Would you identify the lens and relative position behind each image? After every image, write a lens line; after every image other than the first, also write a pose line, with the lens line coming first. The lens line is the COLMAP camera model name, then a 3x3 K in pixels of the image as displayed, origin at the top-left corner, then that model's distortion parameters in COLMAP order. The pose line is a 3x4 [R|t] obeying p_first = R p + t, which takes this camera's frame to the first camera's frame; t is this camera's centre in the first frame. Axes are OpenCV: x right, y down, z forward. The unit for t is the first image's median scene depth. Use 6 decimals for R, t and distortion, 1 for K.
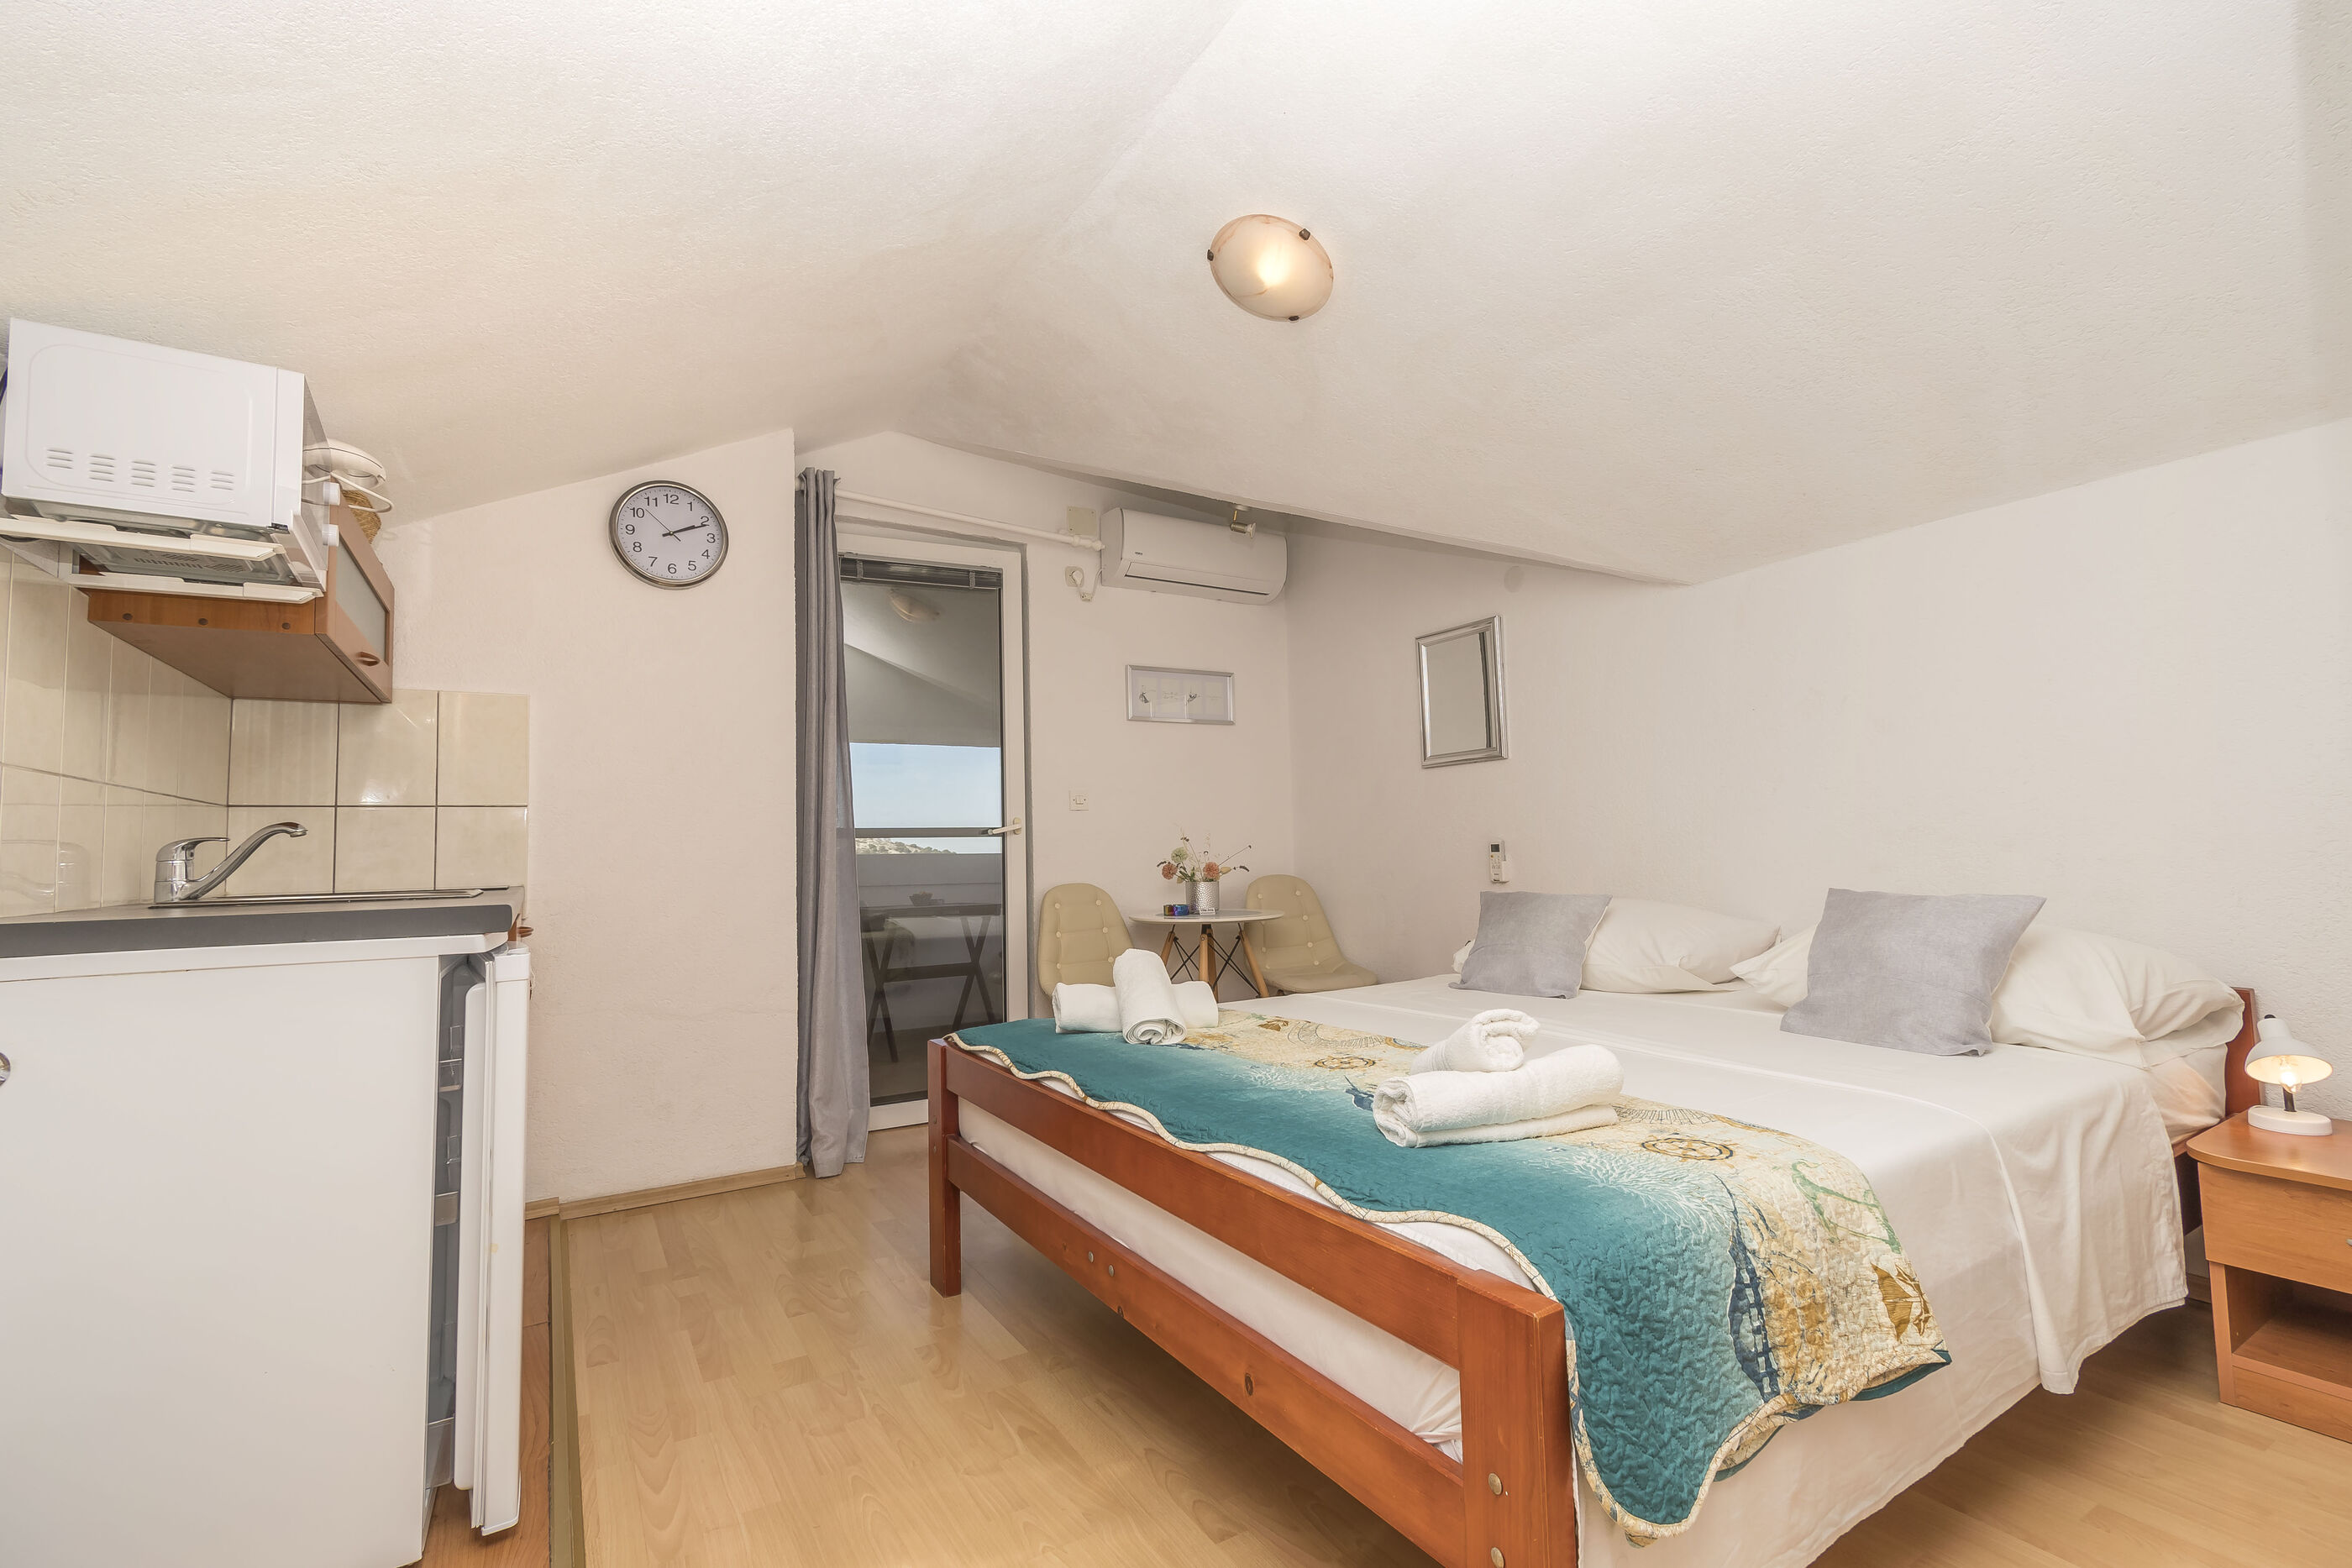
lens RADIAL K [[1044.0, 0, 1158.2], [0, 1044.0, 751.9], [0, 0, 1]] dist [0.000048, -0.000149]
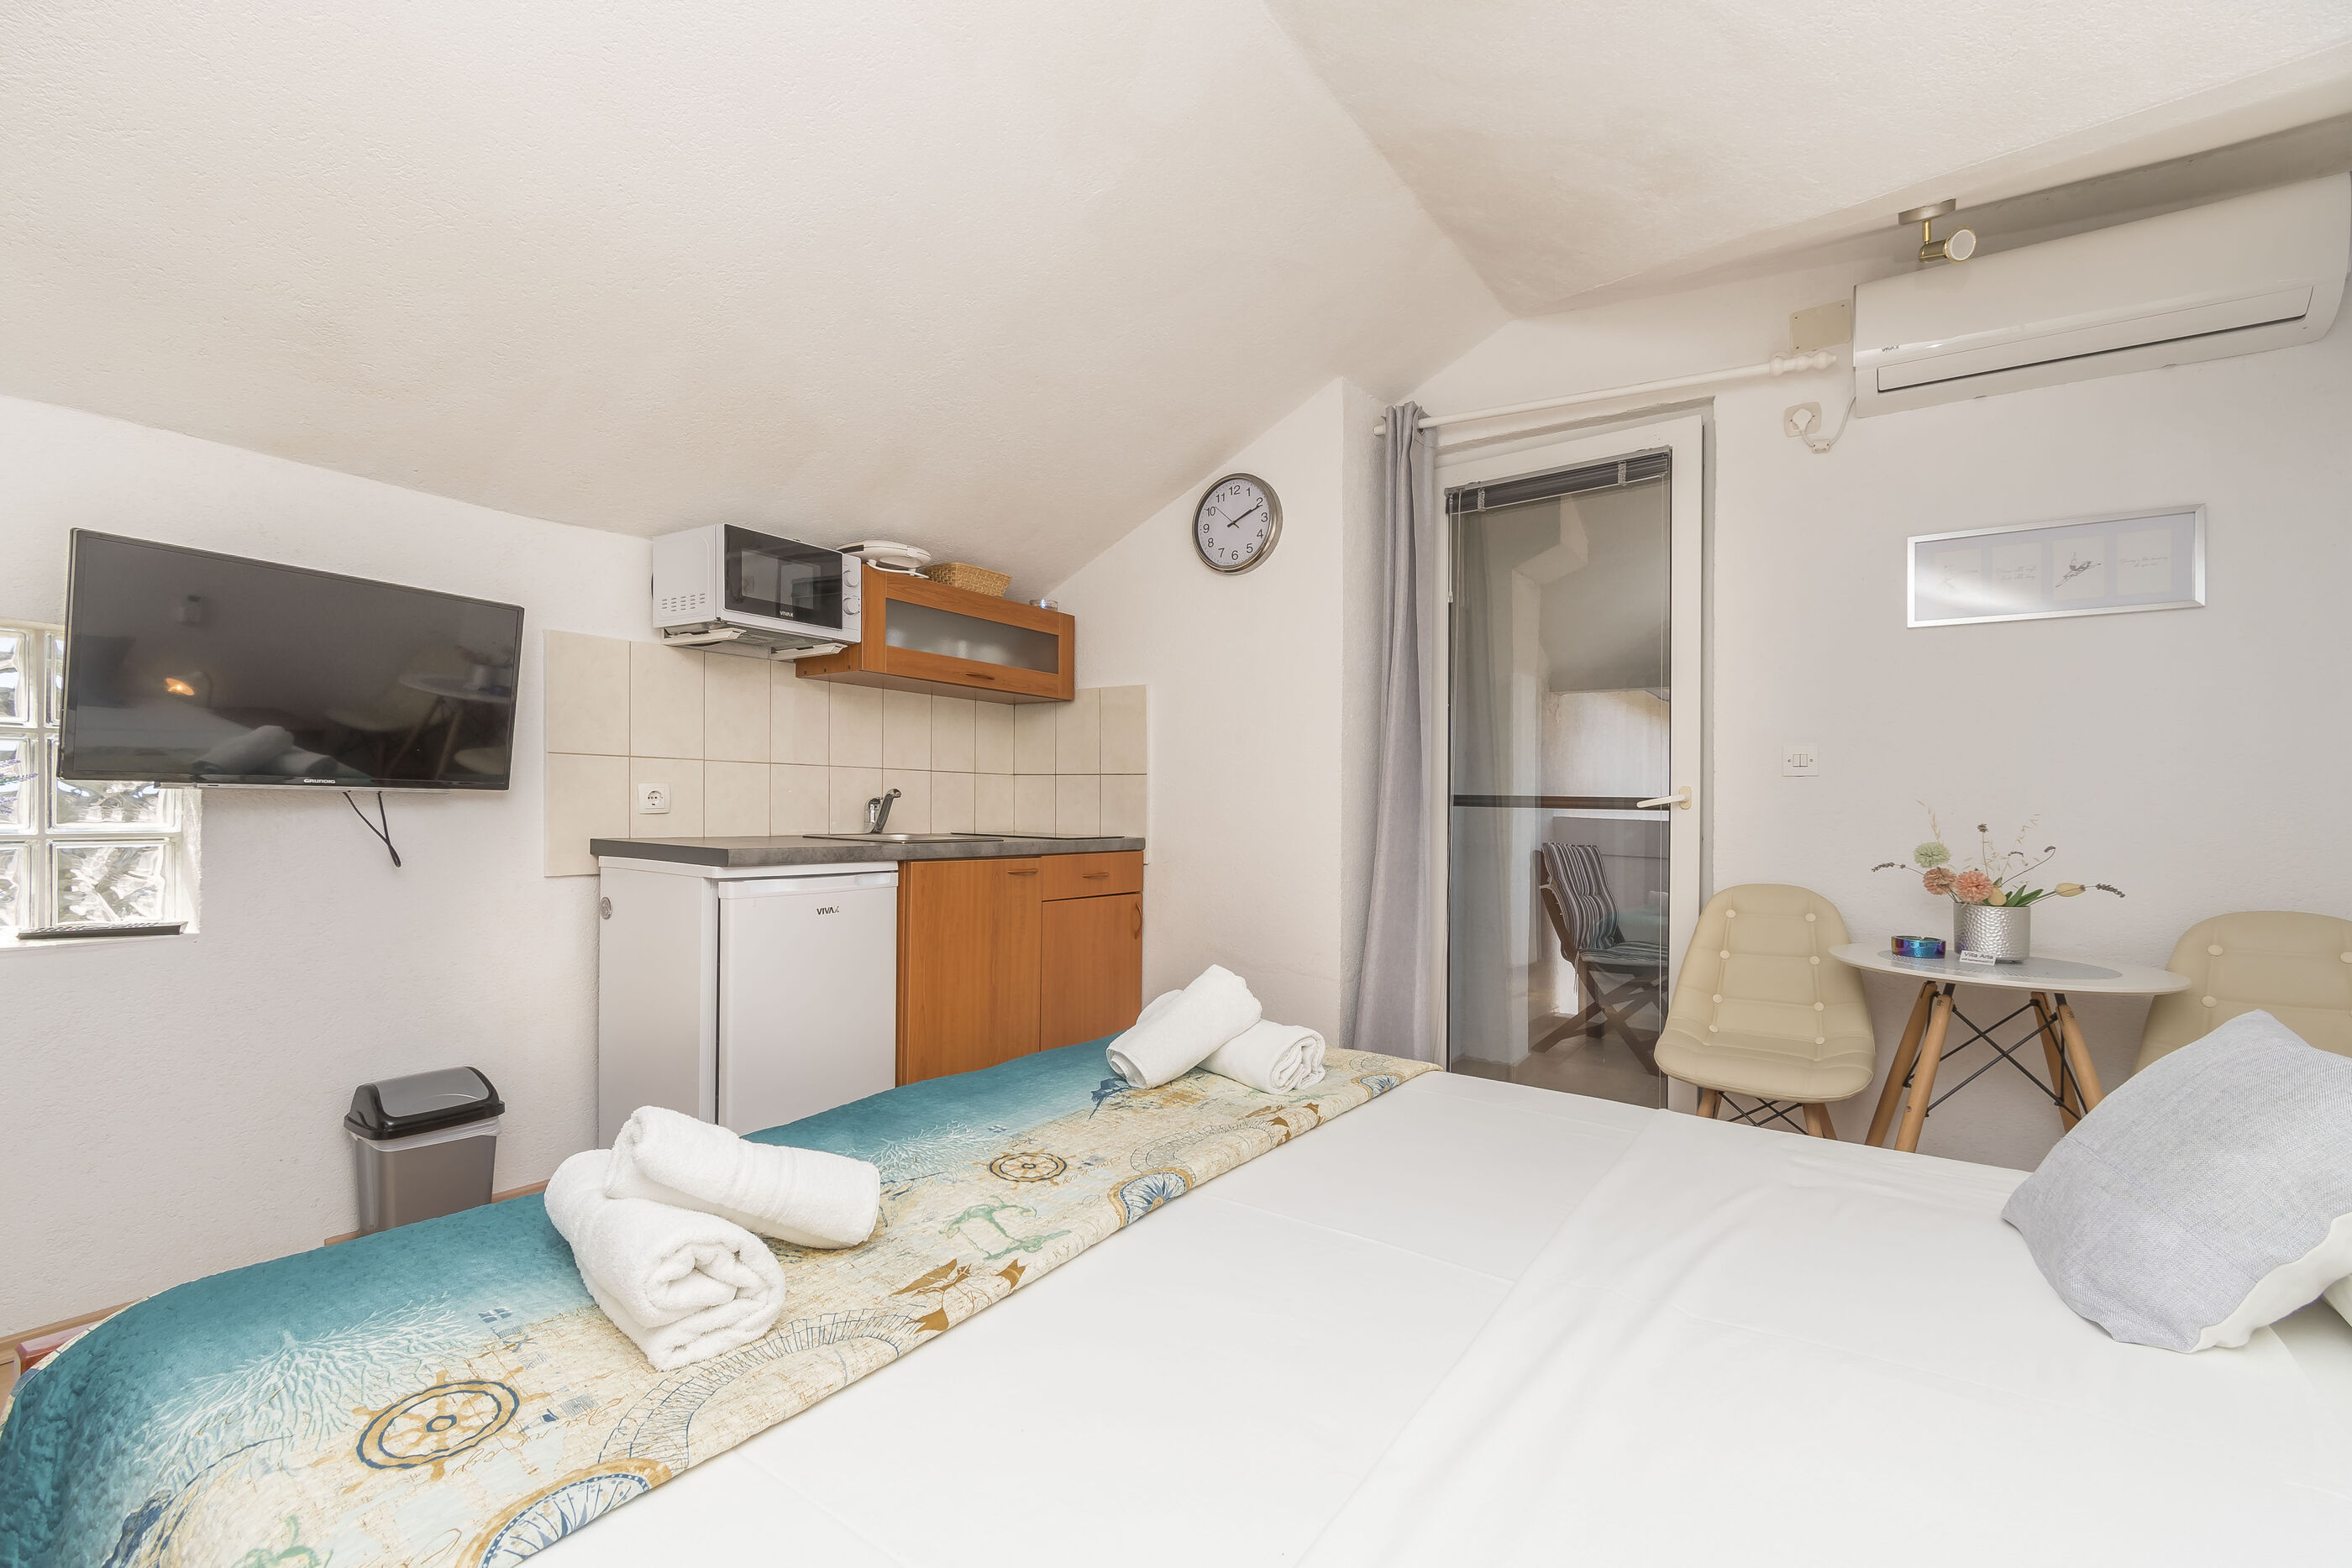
lens RADIAL K [[1045.6, 0, 1218.2], [0, 1045.6, 792.5], [0, 0, 1]] dist [0.002049, -0.000075]
pose [[0.380586, 0.028561, -0.924304, 0.475215], [0.057001, 0.996898, 0.054275, 0.010363], [0.922987, -0.073343, 0.377778, 0.479159]]
